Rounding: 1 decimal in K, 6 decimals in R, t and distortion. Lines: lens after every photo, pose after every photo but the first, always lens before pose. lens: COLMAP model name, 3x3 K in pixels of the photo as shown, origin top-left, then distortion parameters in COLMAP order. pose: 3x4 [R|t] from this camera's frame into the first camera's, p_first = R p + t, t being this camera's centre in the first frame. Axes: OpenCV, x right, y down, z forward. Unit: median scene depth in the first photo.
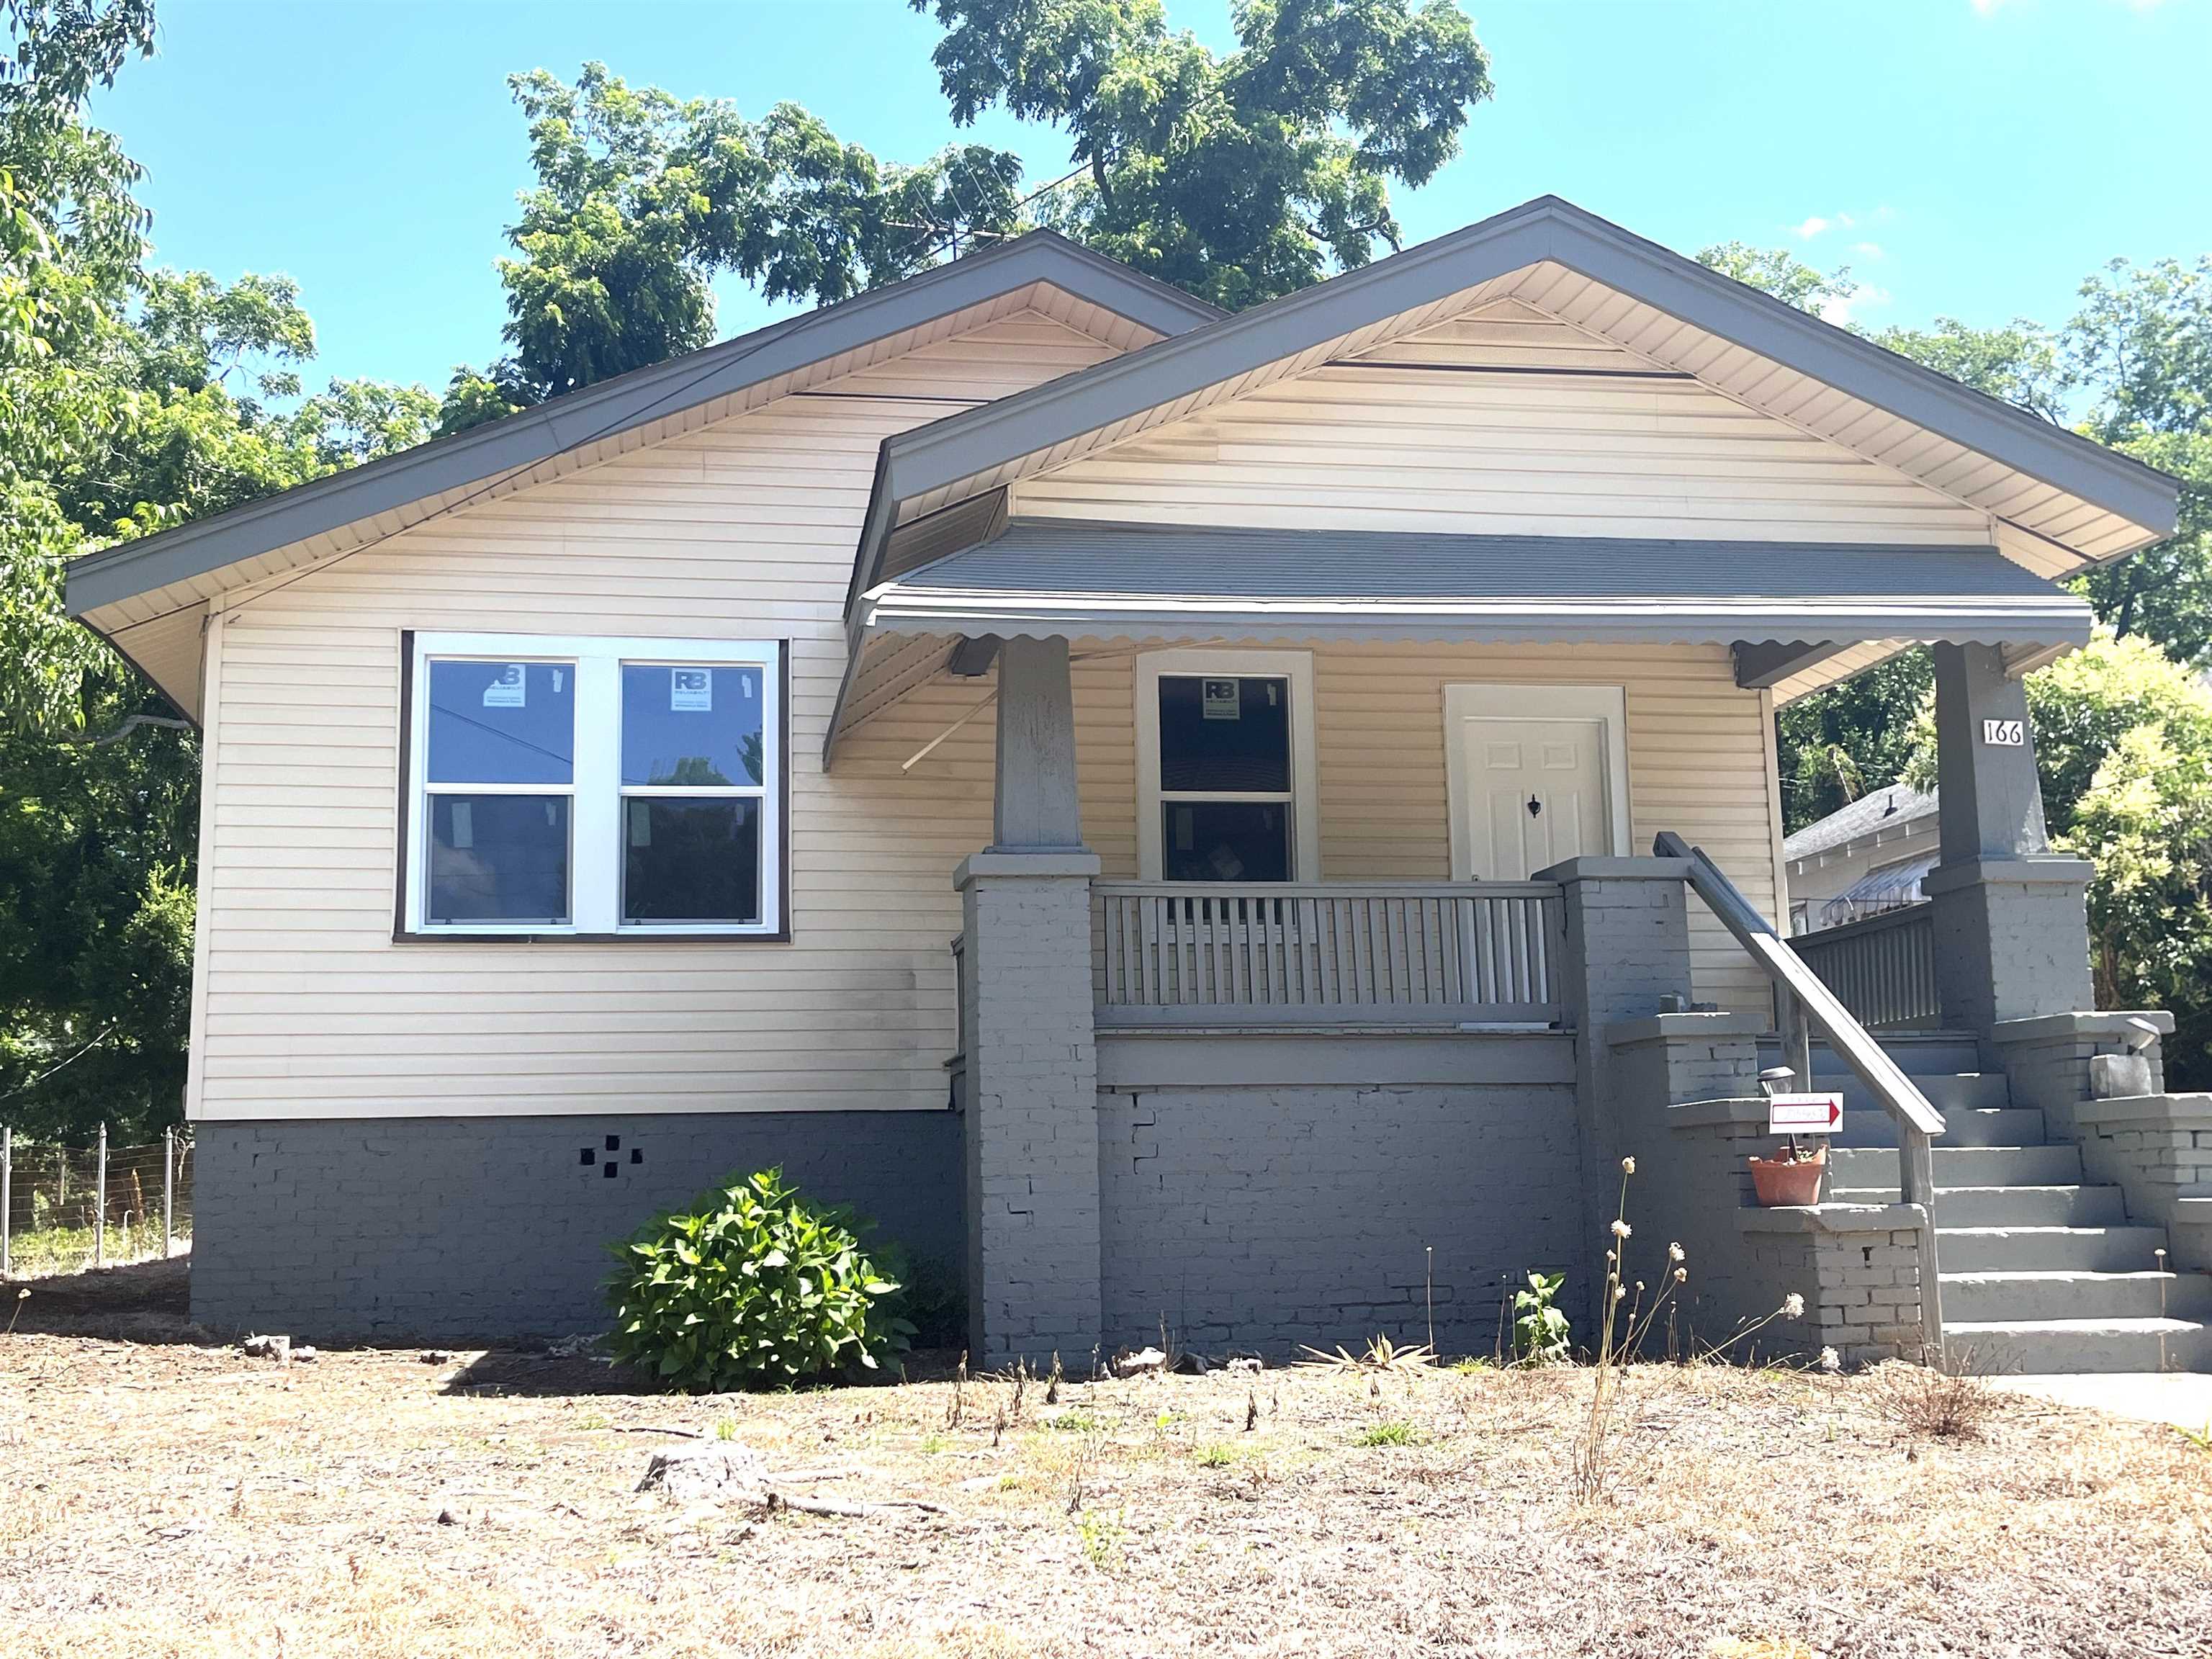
lens RADIAL K [[2262.9, 0, 1106.8], [0, 2262.9, 827.0], [0, 0, 1]] dist [0.076545, 0.000000]
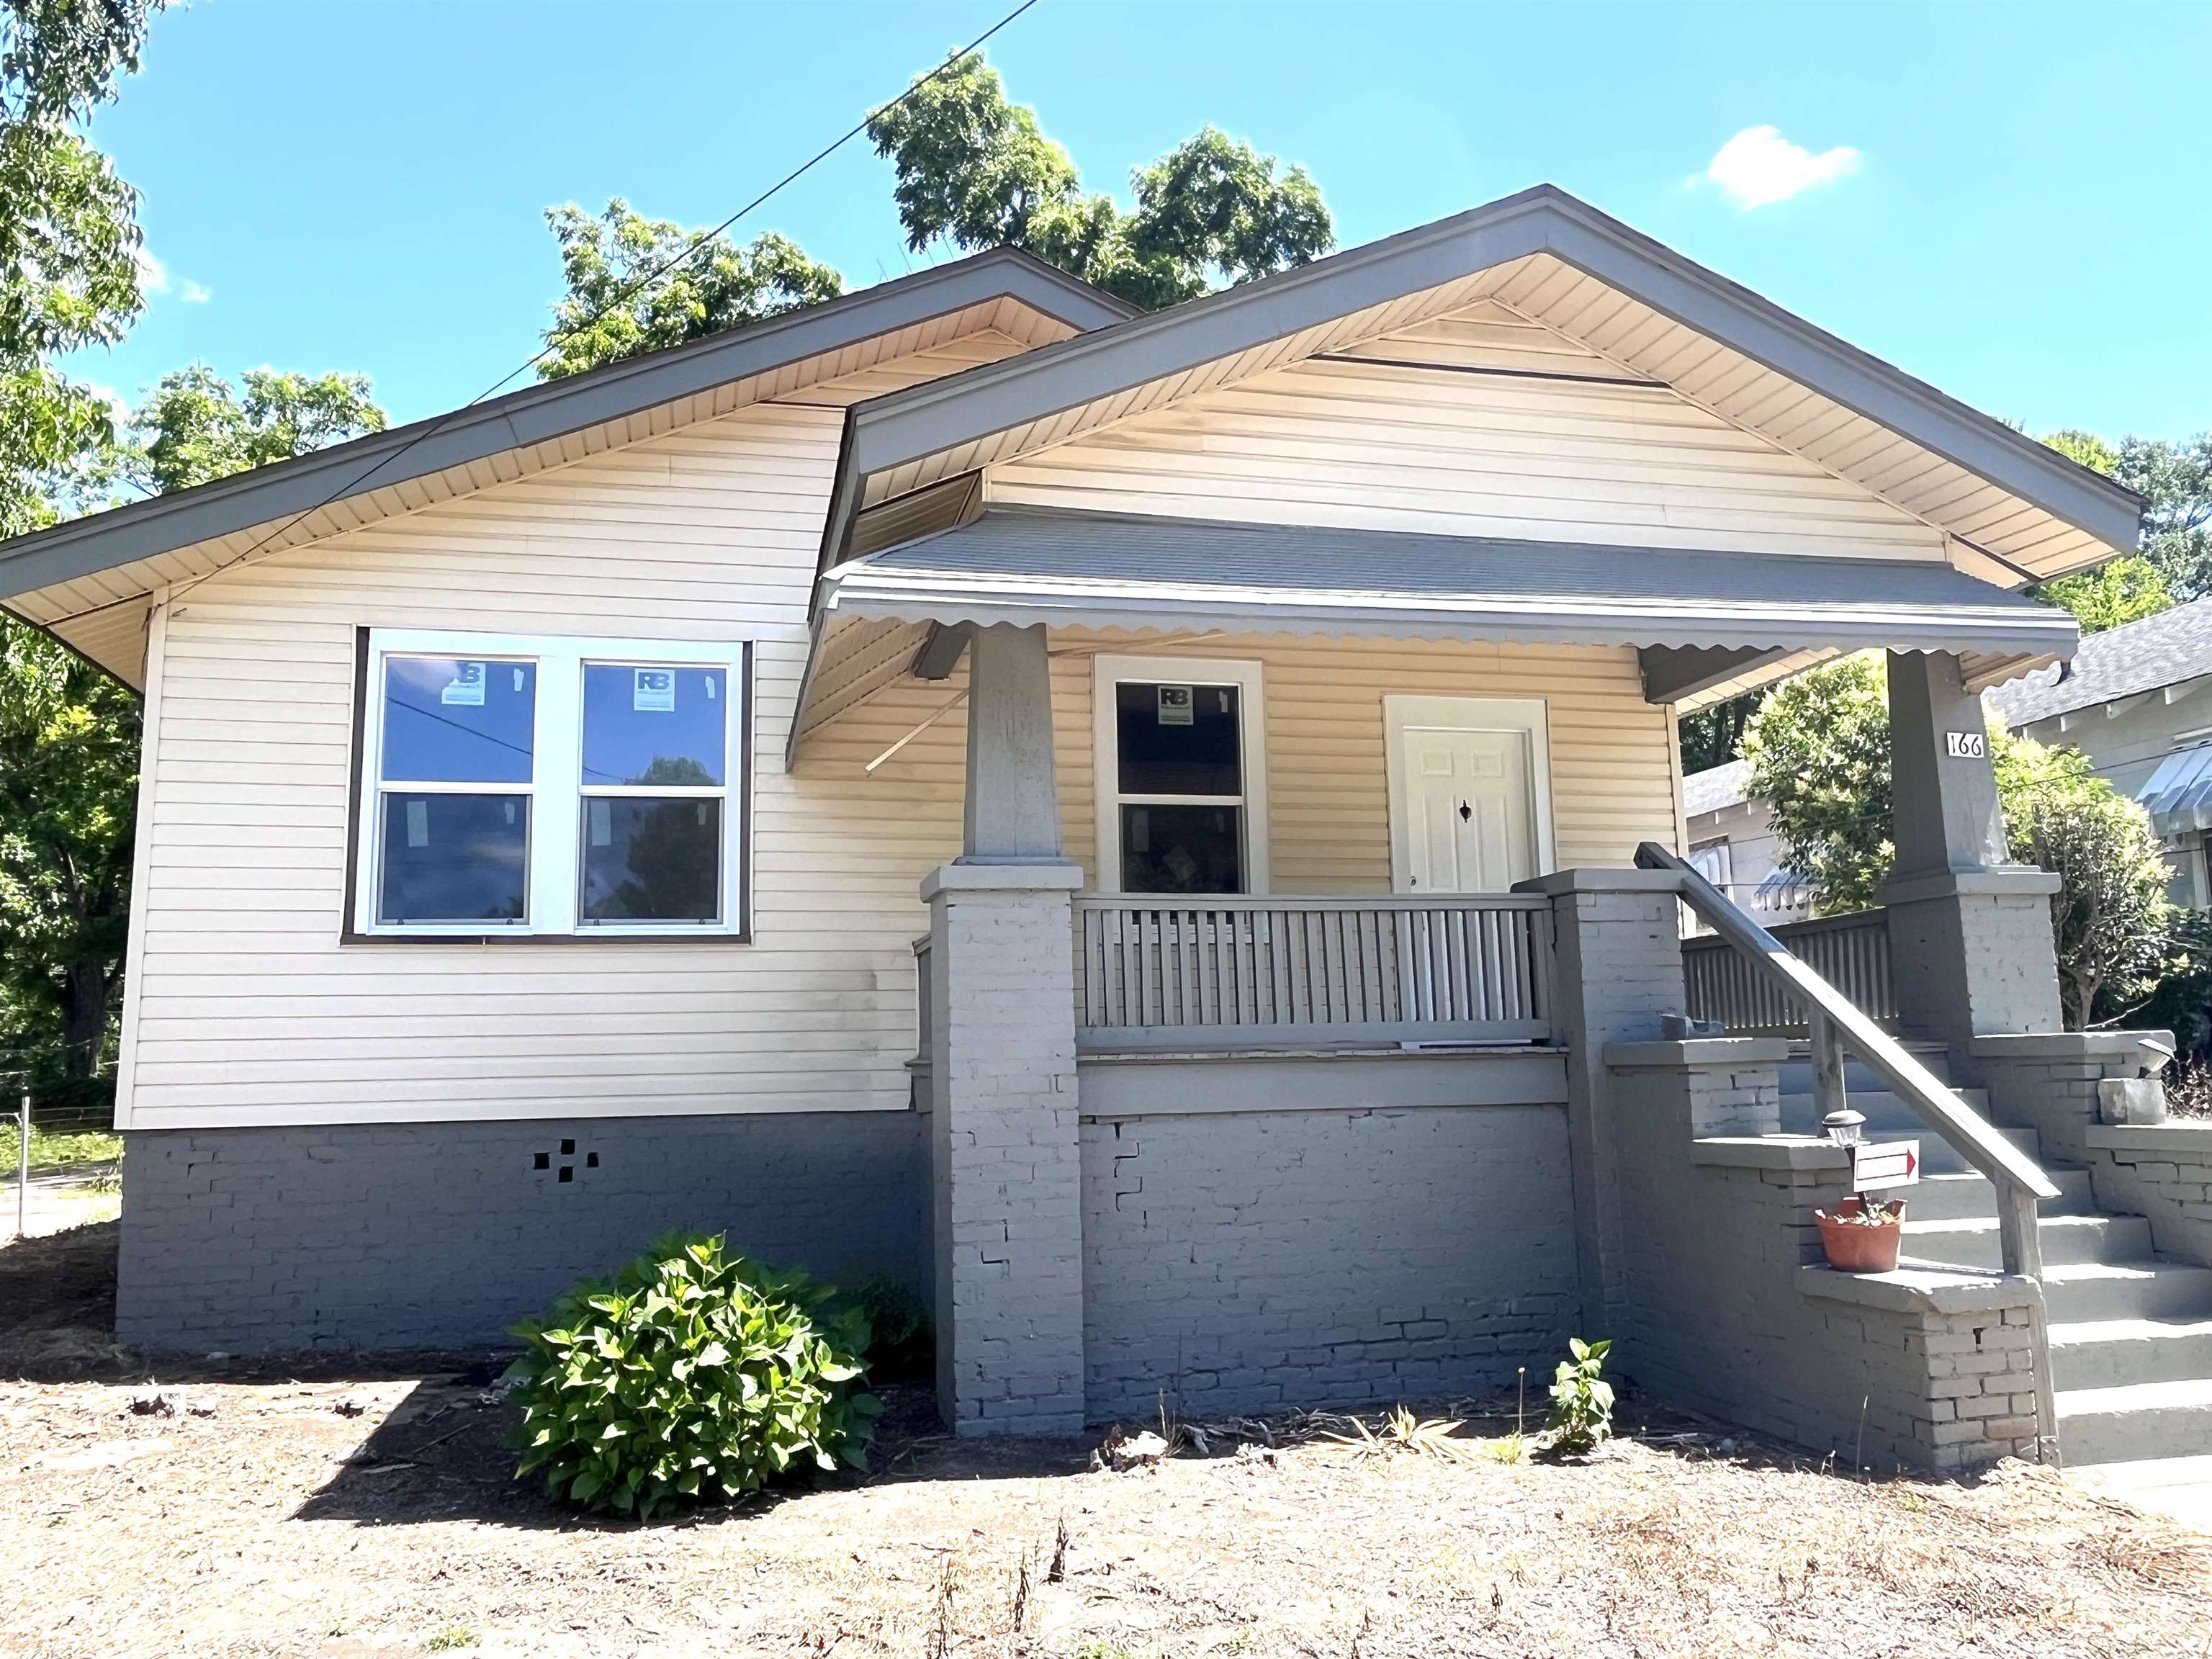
lens RADIAL K [[1610.3, 0, 1109.4], [0, 1610.3, 816.4], [0, 0, 1]] dist [0.007009, 0.010395]
pose [[0.997907, 0.007178, 0.064268, -0.031433], [-0.007288, 0.999972, 0.001483, -0.008173], [-0.064256, -0.001948, 0.997932, 0.314592]]
